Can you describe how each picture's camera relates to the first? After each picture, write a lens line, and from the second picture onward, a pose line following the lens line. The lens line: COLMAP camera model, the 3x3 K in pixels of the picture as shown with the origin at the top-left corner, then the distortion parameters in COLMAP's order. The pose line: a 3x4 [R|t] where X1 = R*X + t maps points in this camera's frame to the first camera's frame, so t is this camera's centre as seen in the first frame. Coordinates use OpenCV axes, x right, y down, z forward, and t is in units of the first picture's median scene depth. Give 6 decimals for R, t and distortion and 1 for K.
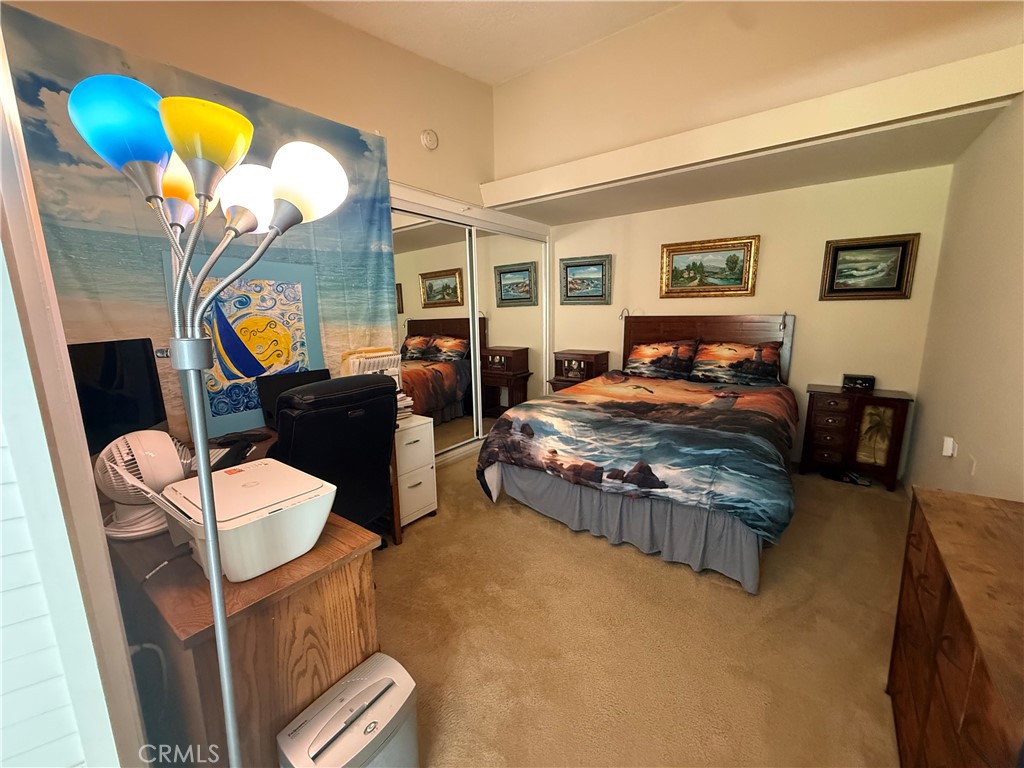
lens RADIAL K [[410.9, 0, 511.4], [0, 410.9, 383.5], [0, 0, 1]] dist [0.000851, 0.000225]
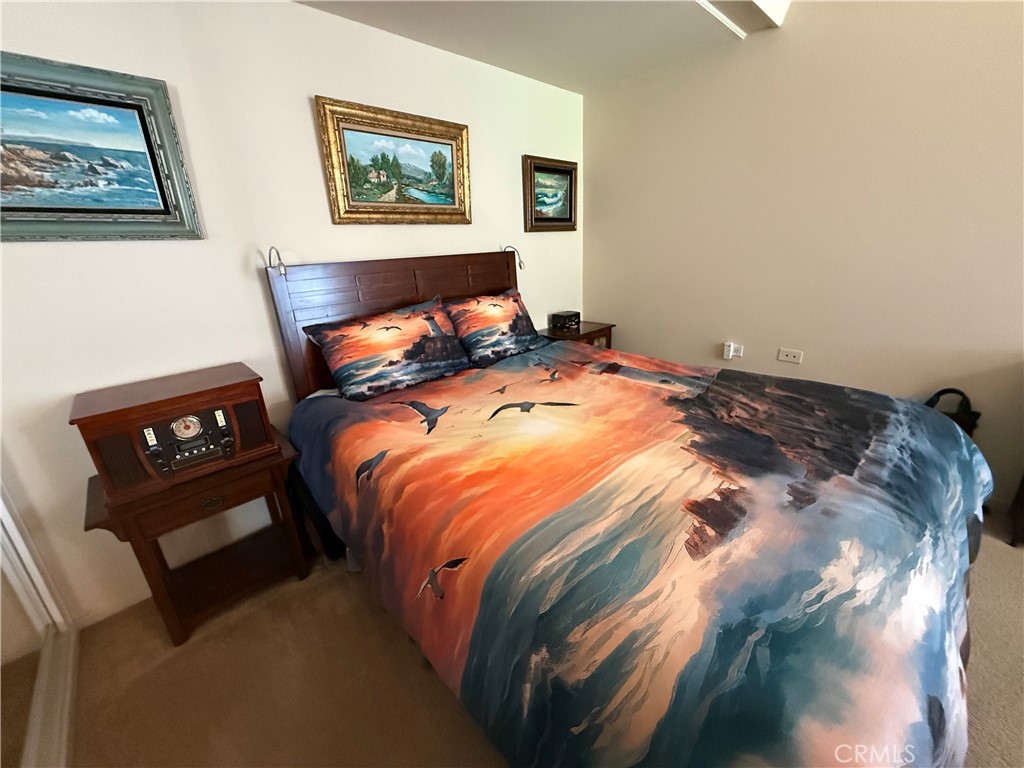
lens RADIAL K [[410.9, 0, 511.4], [0, 410.9, 383.5], [0, 0, 1]] dist [0.000851, 0.000225]
pose [[0.162972, -0.306565, 0.937794, -0.150904], [0.222488, 0.937438, 0.267785, -0.170607], [-0.961218, 0.165006, 0.220983, 1.065217]]
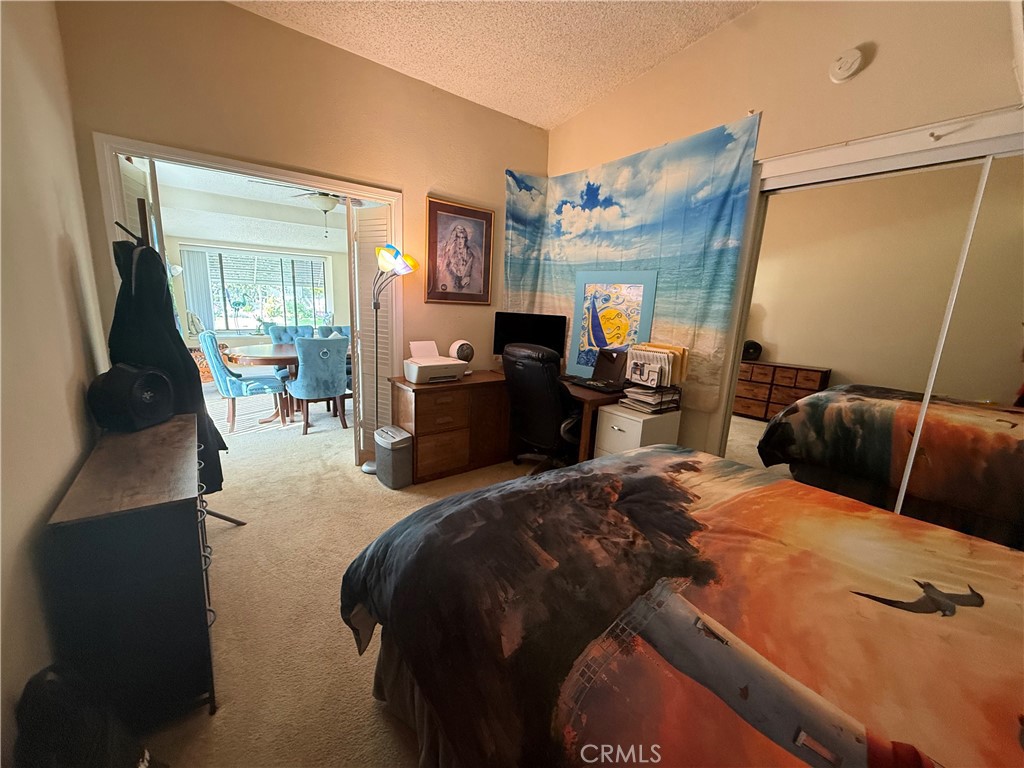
lens RADIAL K [[410.9, 0, 511.4], [0, 410.9, 383.5], [0, 0, 1]] dist [0.000851, 0.000225]
pose [[-0.262684, 0.199096, -0.944118, 0.766939], [-0.210919, 0.942967, 0.257538, -0.175963], [0.941547, 0.266784, -0.205709, 0.847895]]
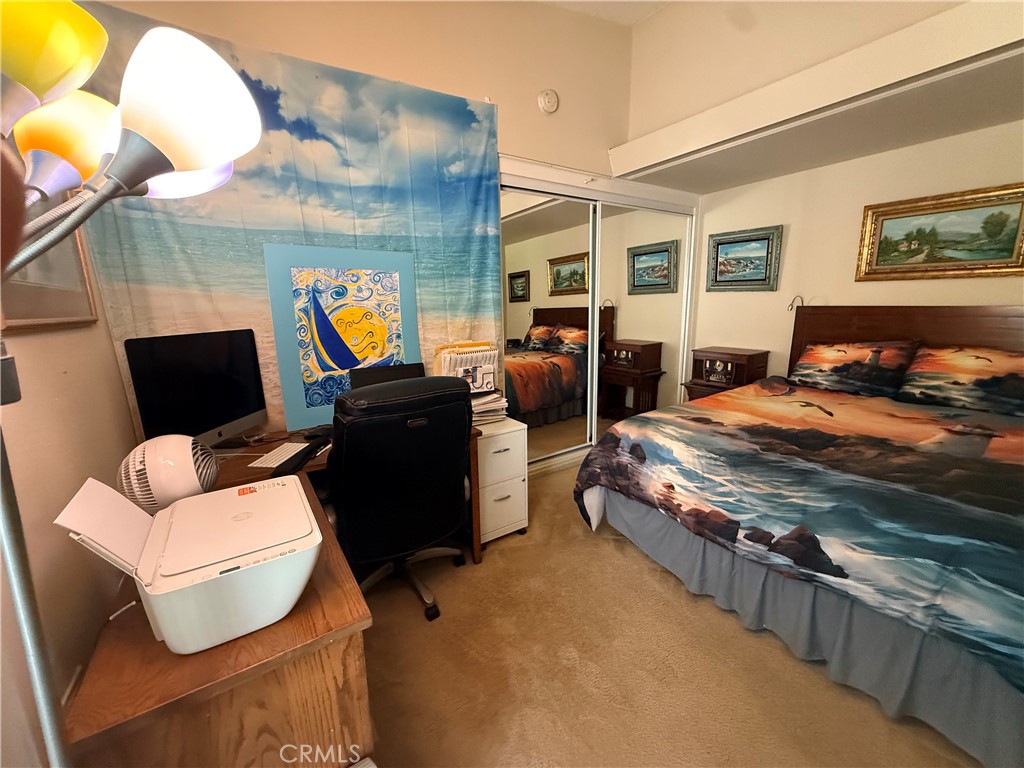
lens RADIAL K [[410.9, 0, 511.4], [0, 410.9, 383.5], [0, 0, 1]] dist [0.000851, 0.000225]
pose [[0.943281, 0.064457, -0.325679, 0.053387], [-0.054427, 0.997723, 0.039824, -0.034209], [0.327504, -0.019839, 0.944641, 0.161424]]
